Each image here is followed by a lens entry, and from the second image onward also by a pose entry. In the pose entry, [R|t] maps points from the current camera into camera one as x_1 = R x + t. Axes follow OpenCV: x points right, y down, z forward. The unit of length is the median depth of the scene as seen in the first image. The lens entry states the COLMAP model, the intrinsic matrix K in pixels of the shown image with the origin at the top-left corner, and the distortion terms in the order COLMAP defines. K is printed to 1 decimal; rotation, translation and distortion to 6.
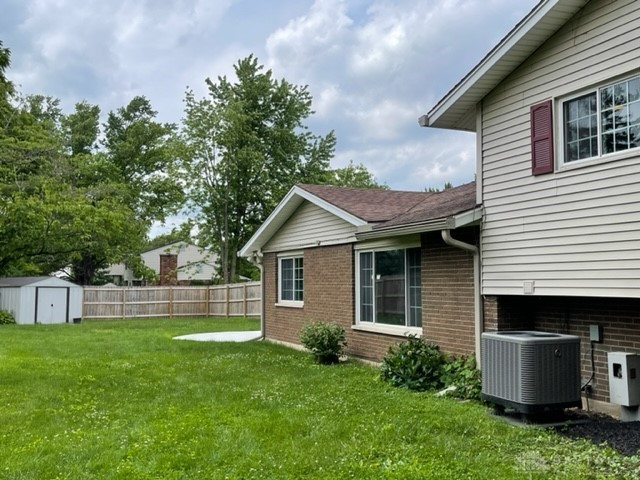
lens RADIAL K [[638.3, 0, 320.0], [0, 638.3, 240.0], [0, 0, 1]] dist [-0.001577, -0.000940]
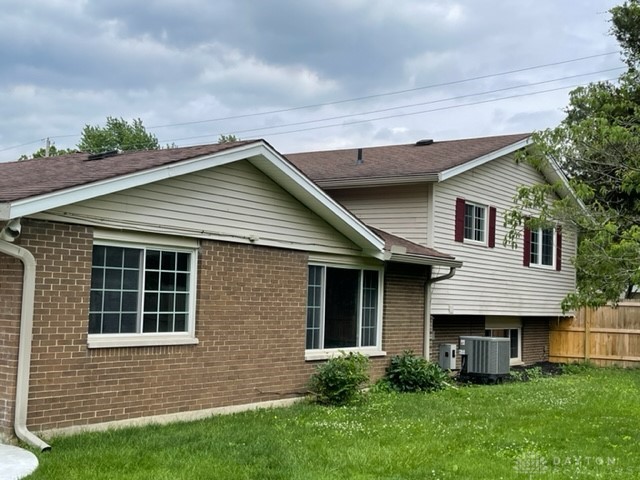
lens RADIAL K [[839.5, 0, 320.0], [0, 839.5, 240.0], [0, 0, 1]] dist [0.037734, 0.011289]
pose [[-0.506524, 0.041795, 0.861213, -0.908126], [-0.093038, 0.990343, -0.102782, 0.102045], [-0.857192, -0.132187, -0.497744, 1.606706]]
